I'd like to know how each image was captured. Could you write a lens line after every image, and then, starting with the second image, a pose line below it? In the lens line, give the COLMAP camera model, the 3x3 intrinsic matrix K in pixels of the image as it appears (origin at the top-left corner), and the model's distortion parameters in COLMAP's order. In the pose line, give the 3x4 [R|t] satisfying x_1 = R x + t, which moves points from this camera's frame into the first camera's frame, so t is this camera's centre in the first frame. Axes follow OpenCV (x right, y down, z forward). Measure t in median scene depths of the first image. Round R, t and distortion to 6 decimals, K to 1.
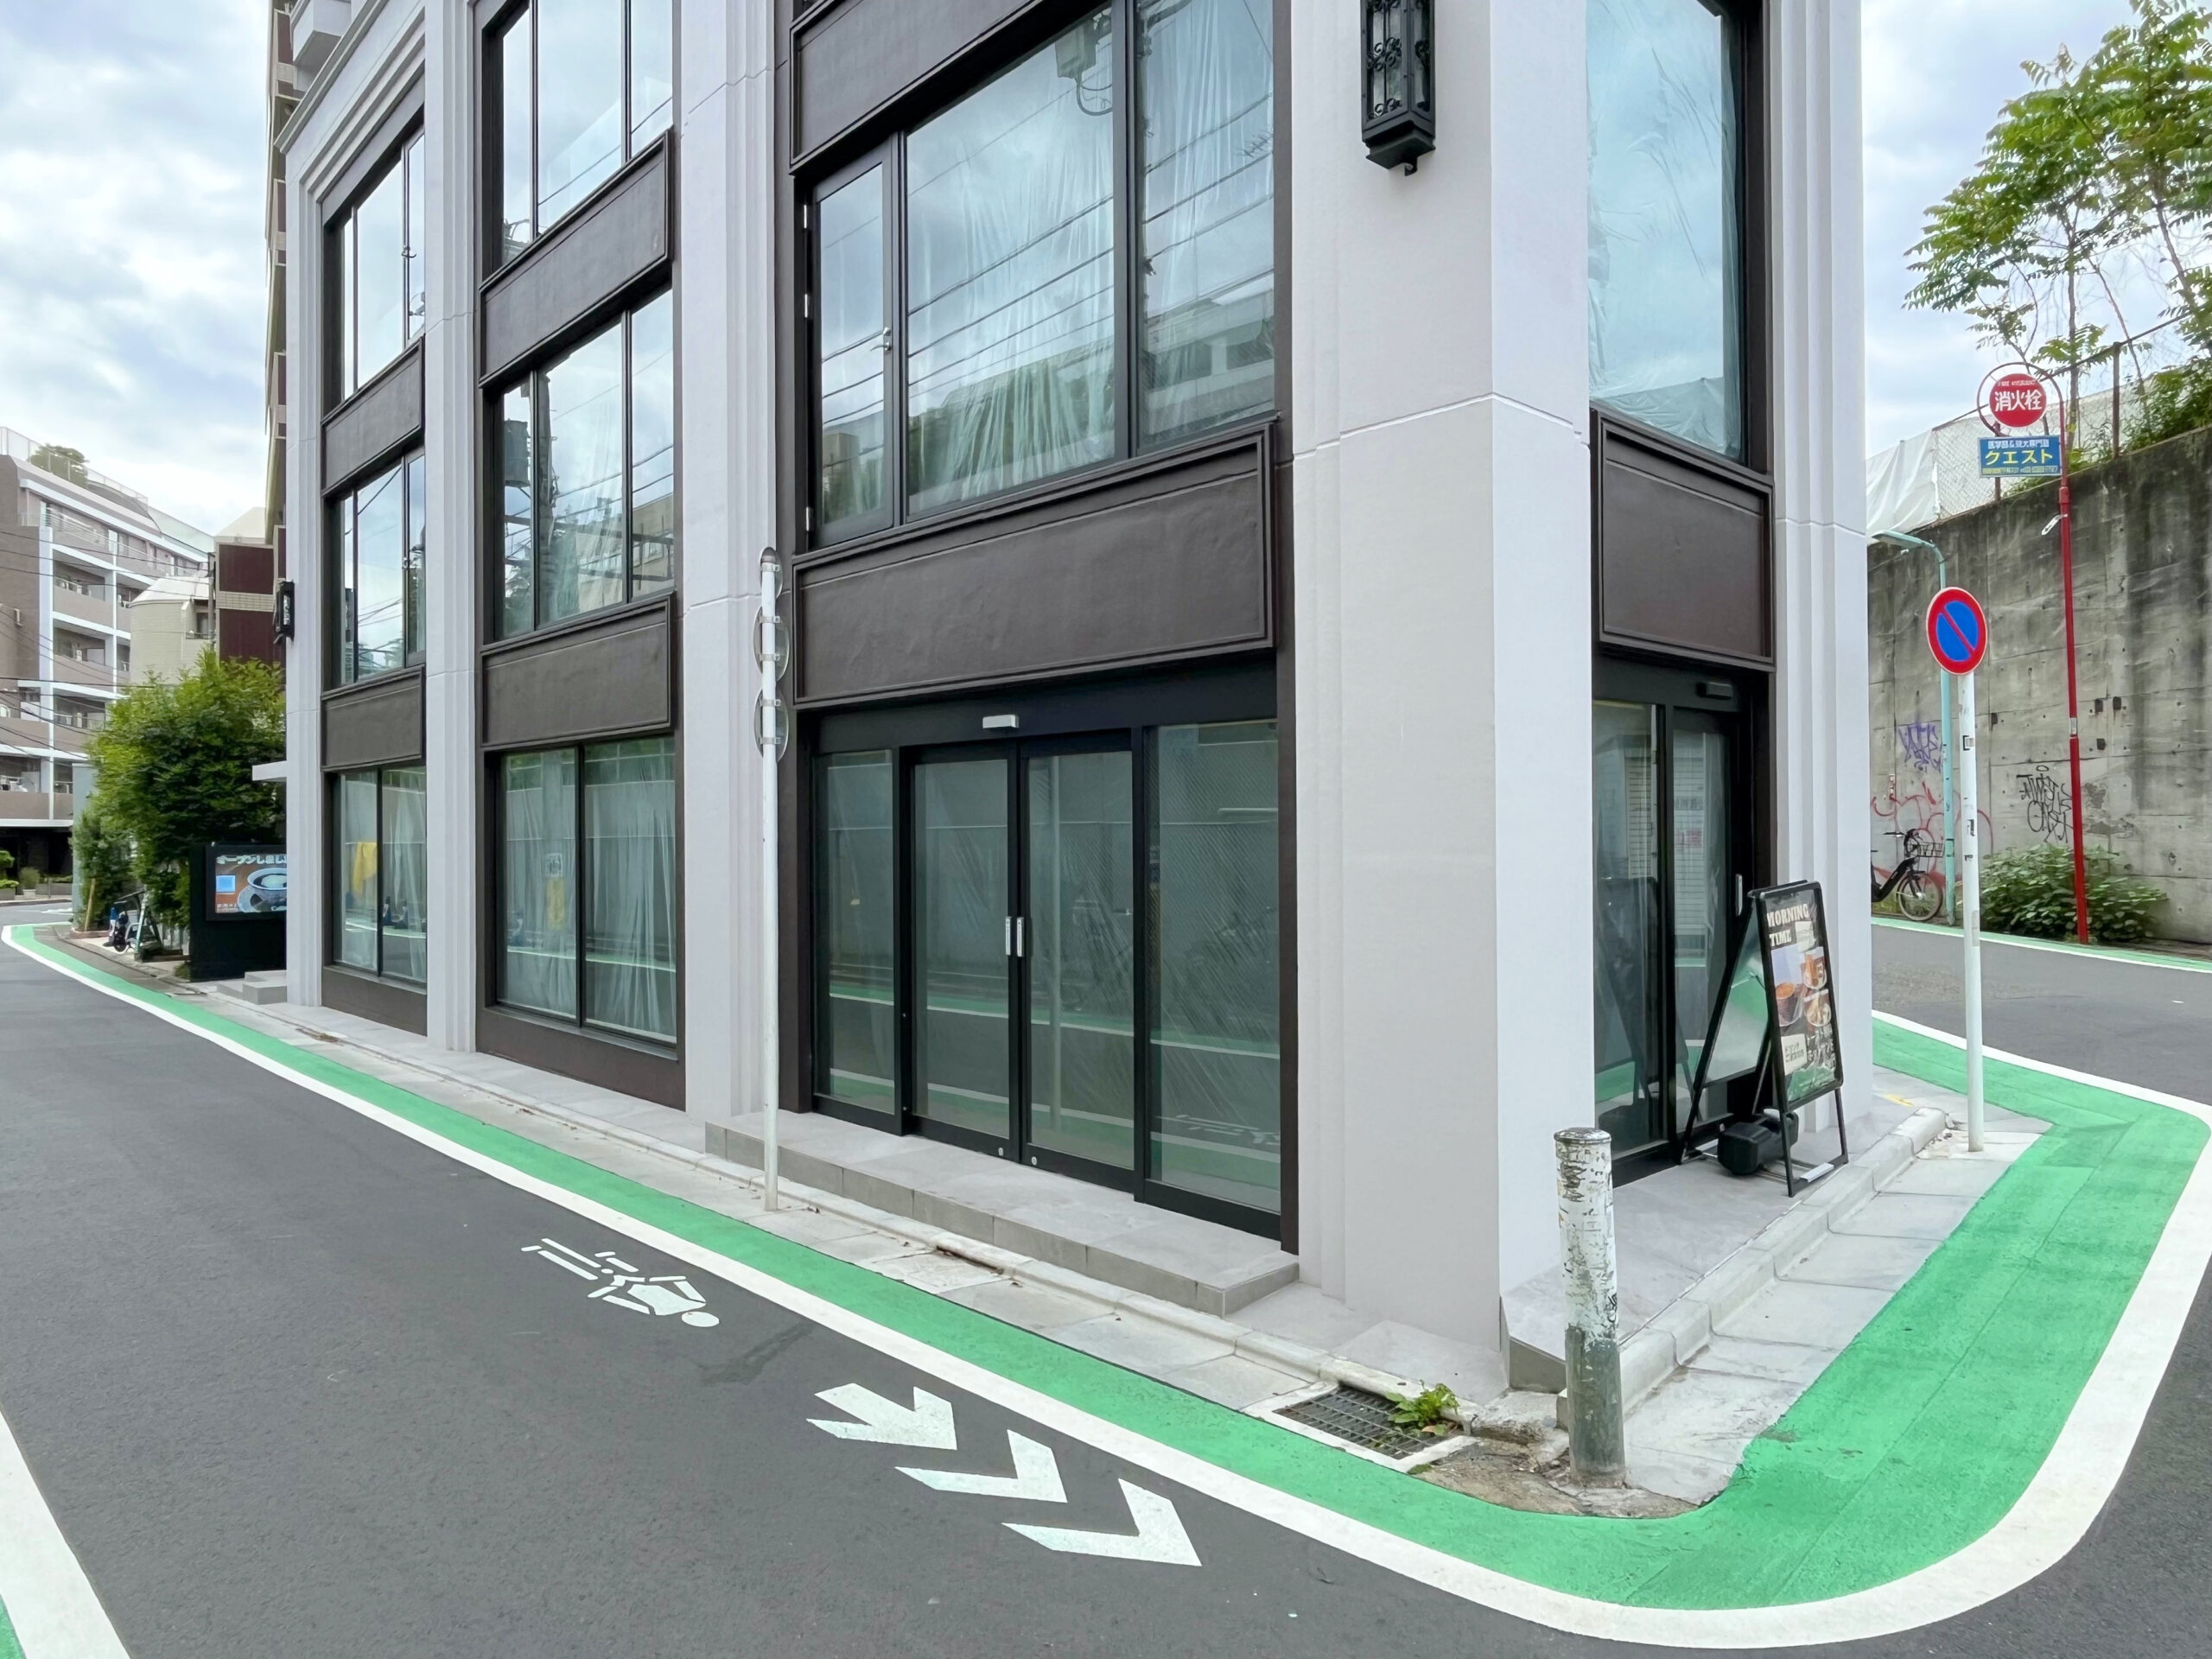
lens RADIAL K [[1401.5, 0, 1106.0], [0, 1401.5, 829.5], [0, 0, 1]] dist [-0.007391, -0.005488]
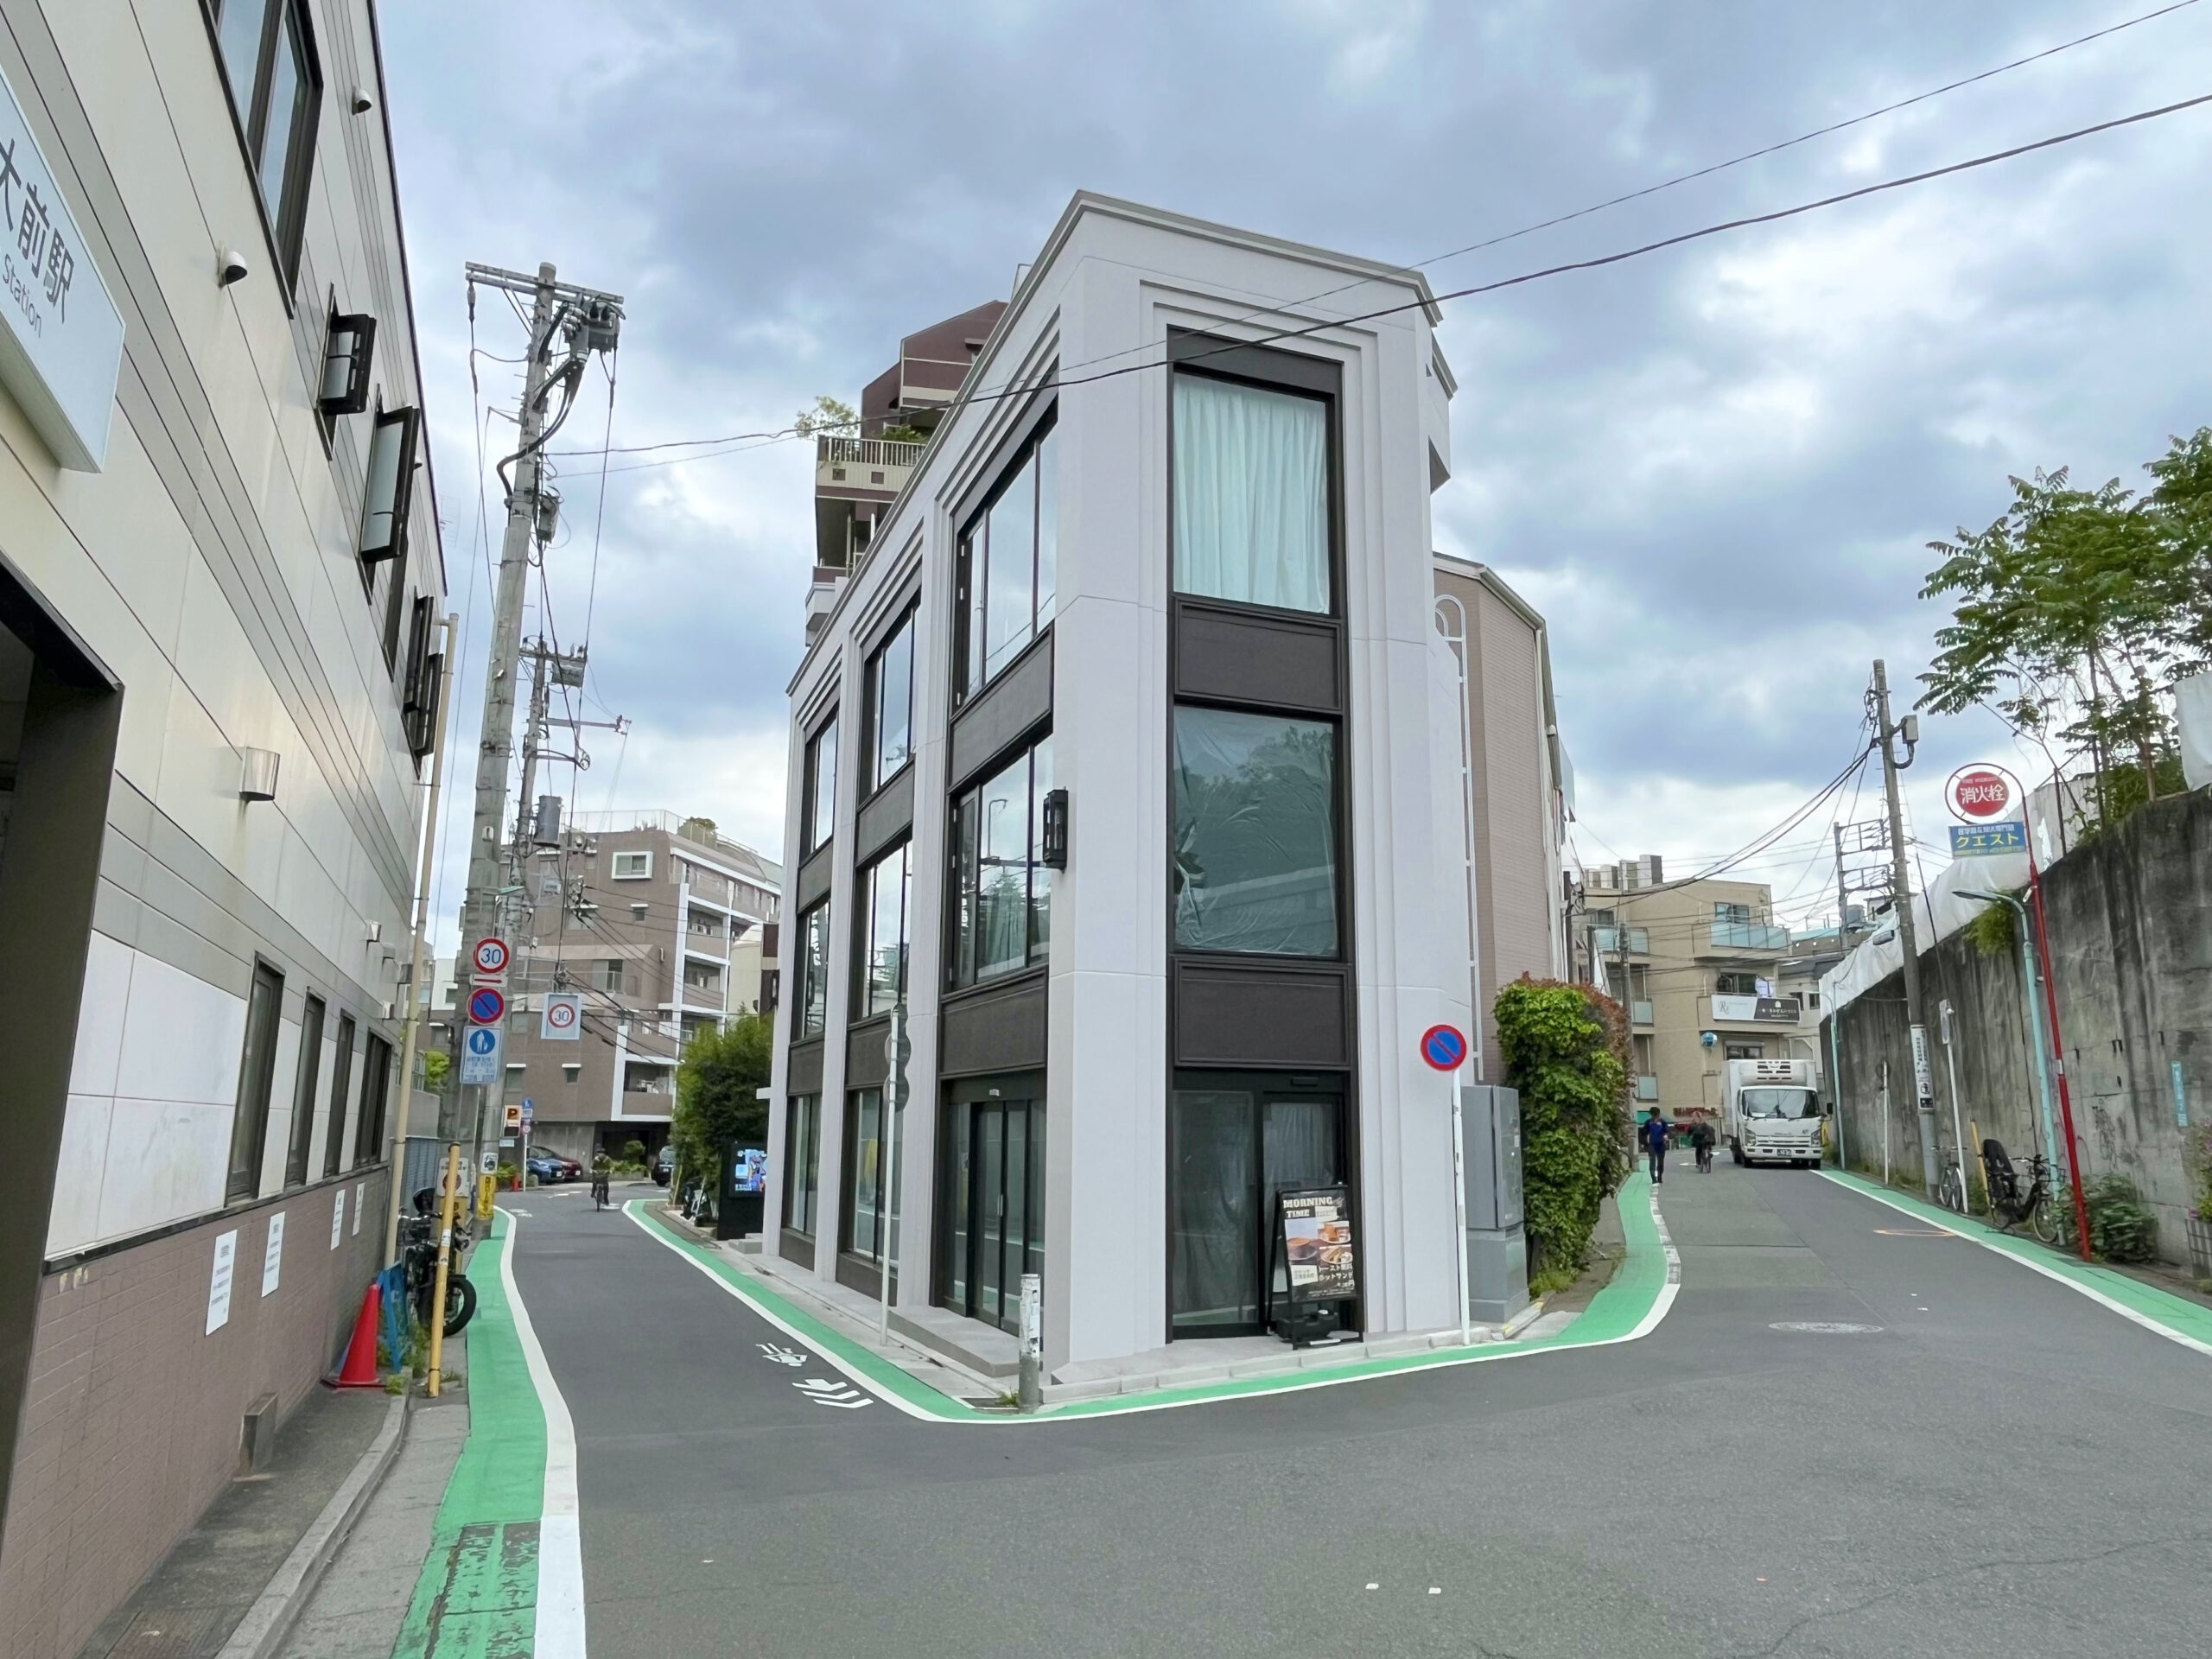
lens RADIAL K [[1489.2, 0, 1106.0], [0, 1489.2, 829.5], [0, 0, 1]] dist [-0.003134, -0.002456]
pose [[0.928155, -0.060100, -0.367310, 0.319979], [-0.013680, 0.980702, -0.195031, -0.012438], [0.371943, 0.186044, 0.909421, -0.338351]]
